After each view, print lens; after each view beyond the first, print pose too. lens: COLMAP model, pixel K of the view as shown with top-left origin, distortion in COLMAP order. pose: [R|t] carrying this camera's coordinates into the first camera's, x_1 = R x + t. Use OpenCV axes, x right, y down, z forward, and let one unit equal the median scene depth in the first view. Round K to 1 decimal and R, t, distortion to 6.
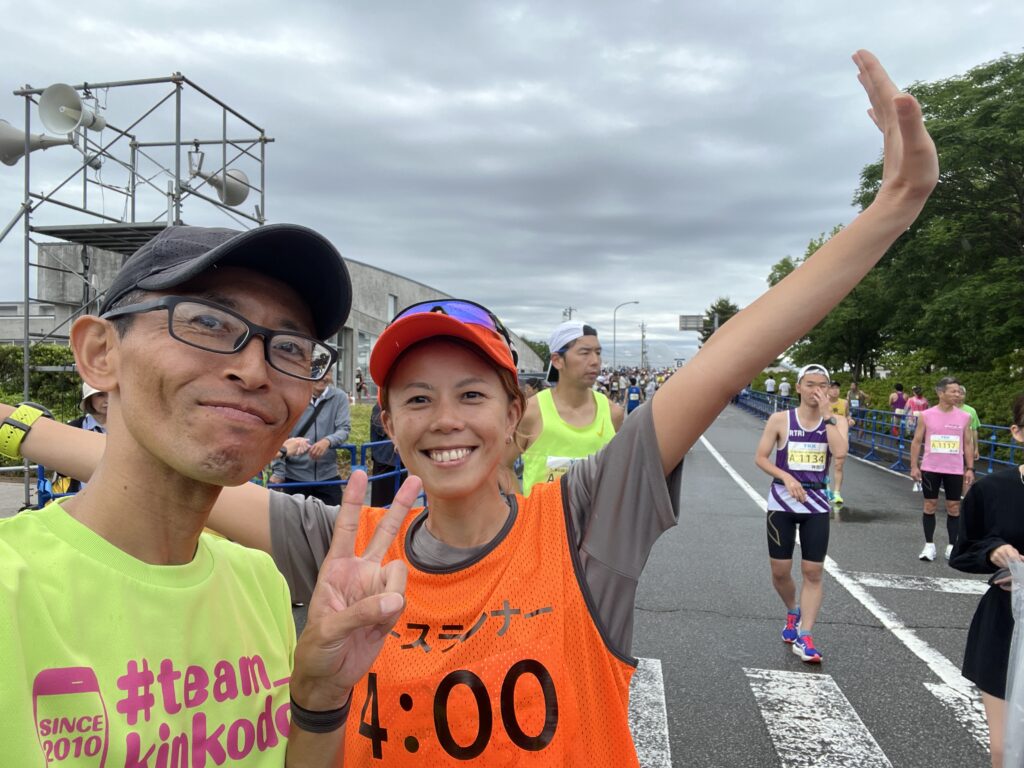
lens RADIAL K [[686.4, 0, 511.9], [0, 686.4, 384.2], [0, 0, 1]] dist [-0.001327, -0.000373]
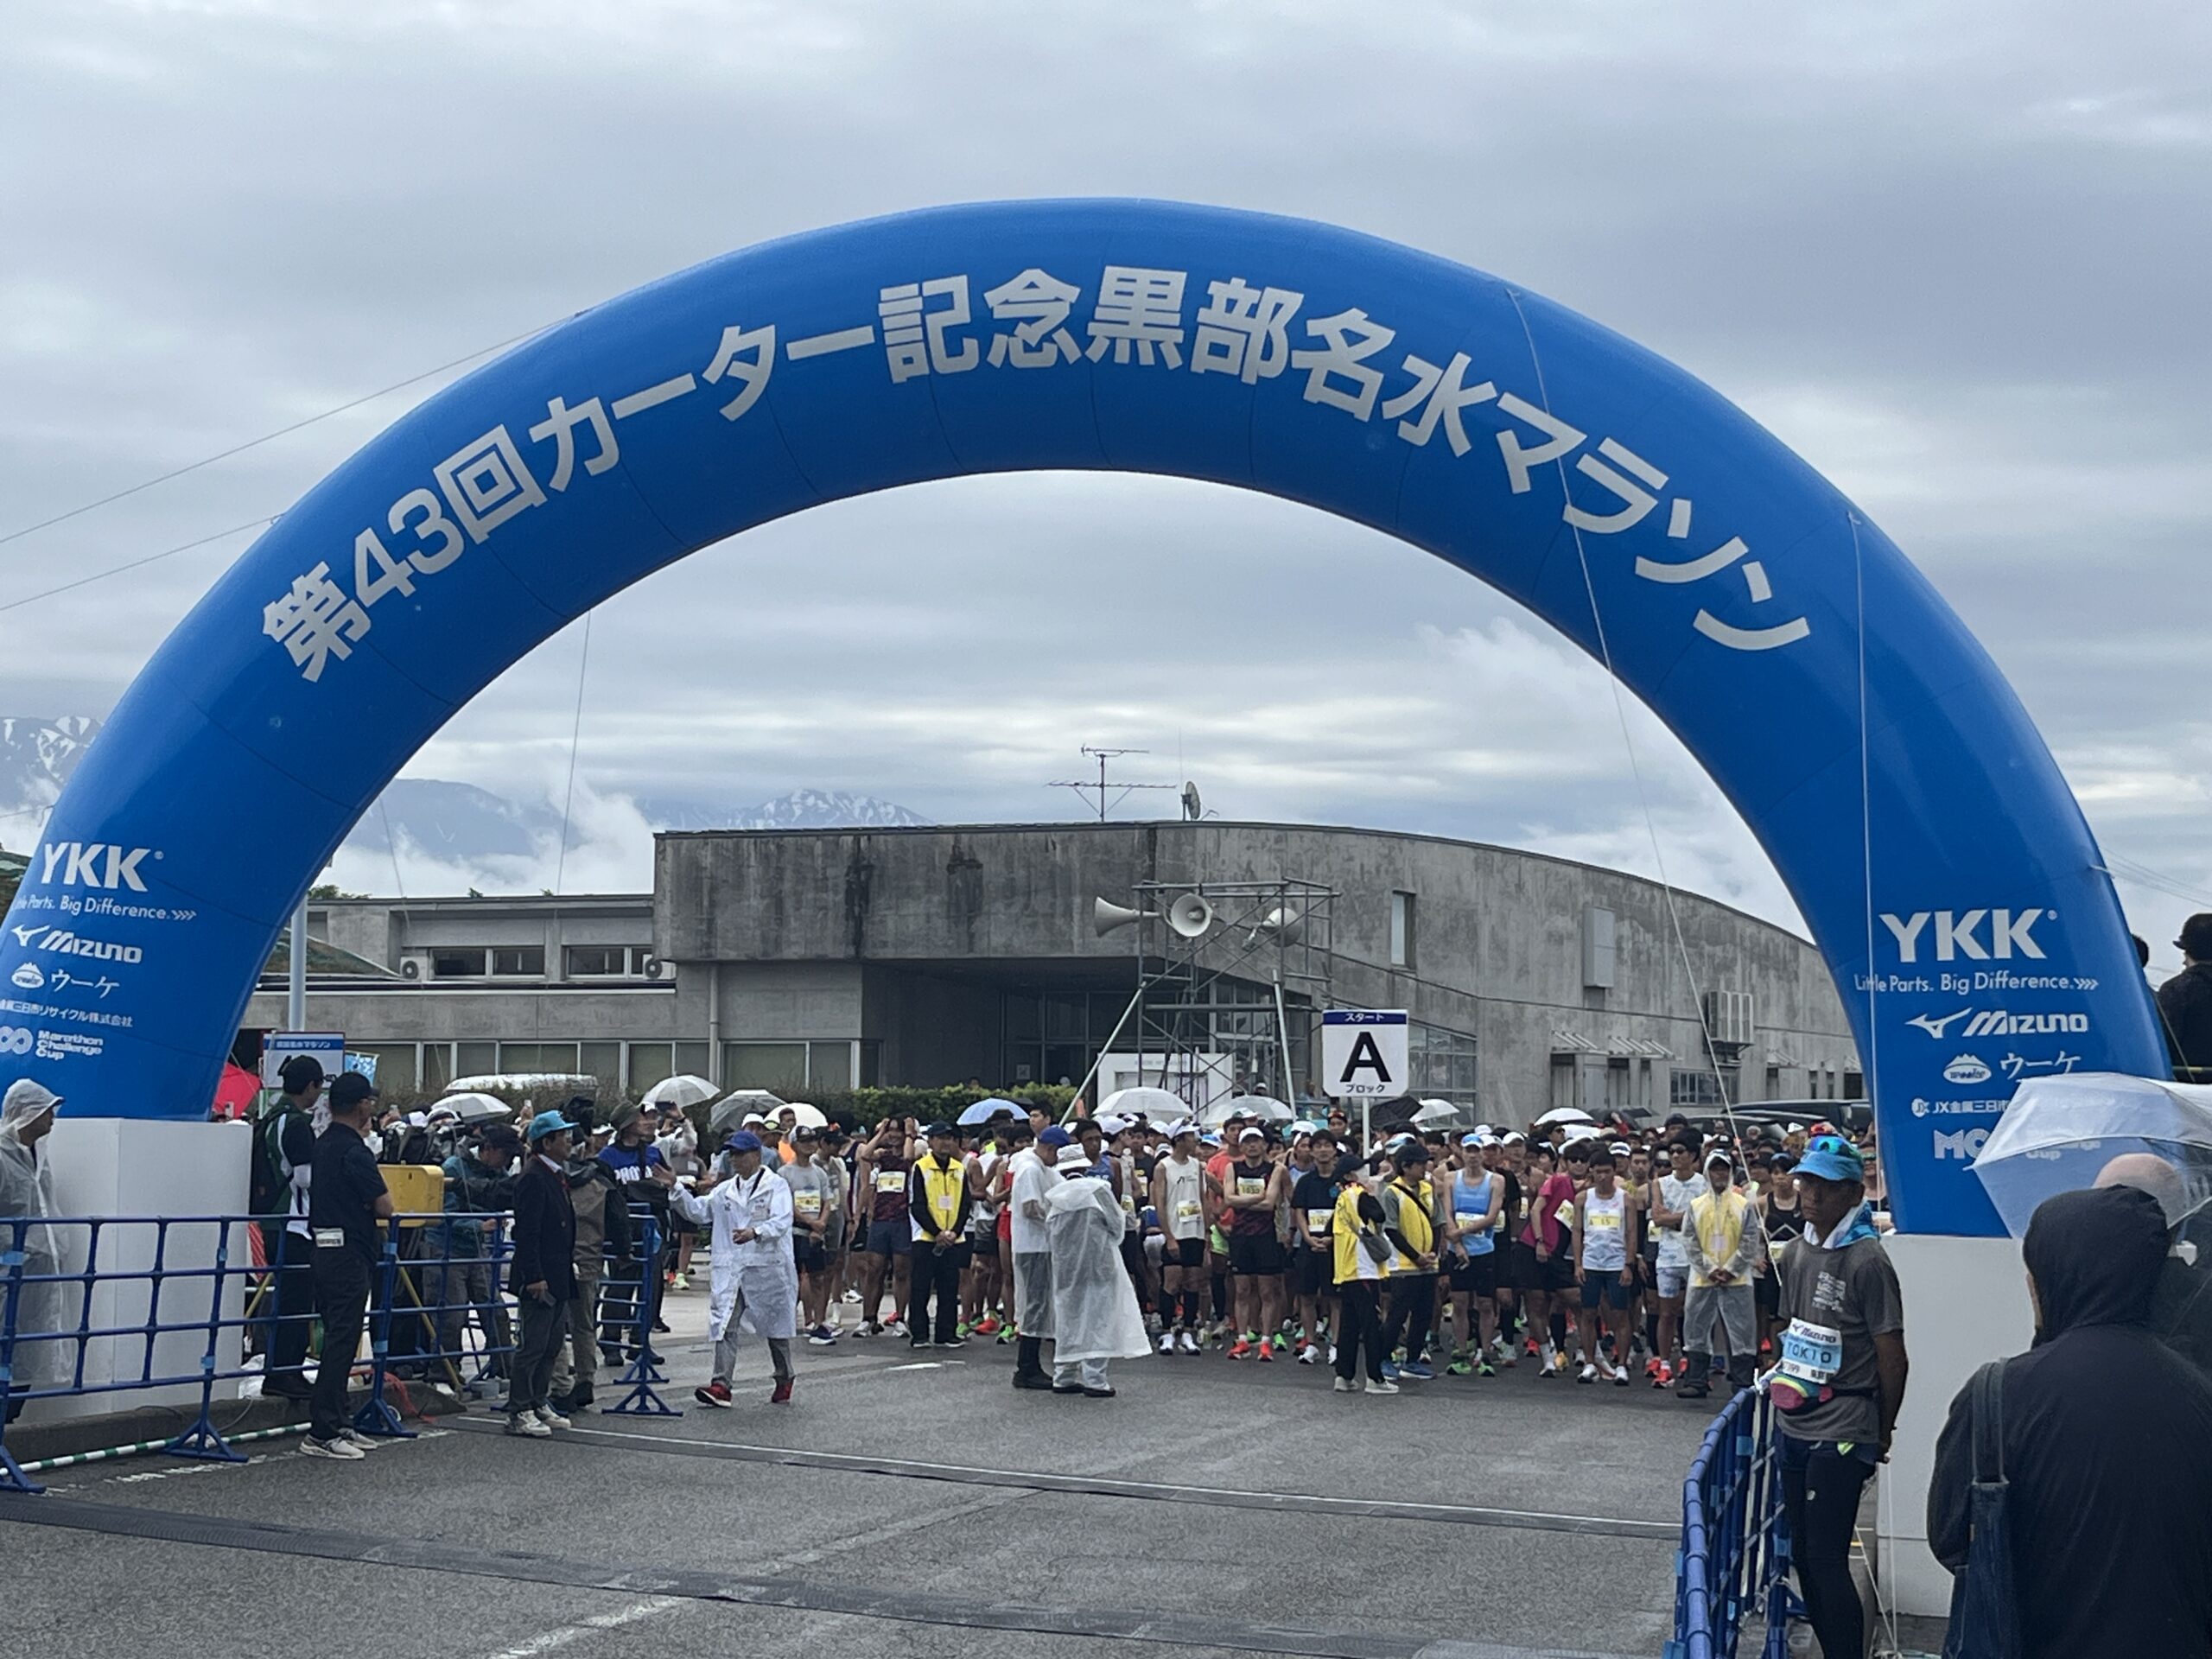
lens RADIAL K [[3677.1, 0, 1106.0], [0, 3677.1, 829.1], [0, 0, 1]] dist [0.018566, 0.000000]
pose [[0.973640, -0.021430, -0.227081, 0.130589], [0.003411, 0.996833, -0.079444, -0.007798], [0.228064, 0.076575, 0.970630, -1.035591]]
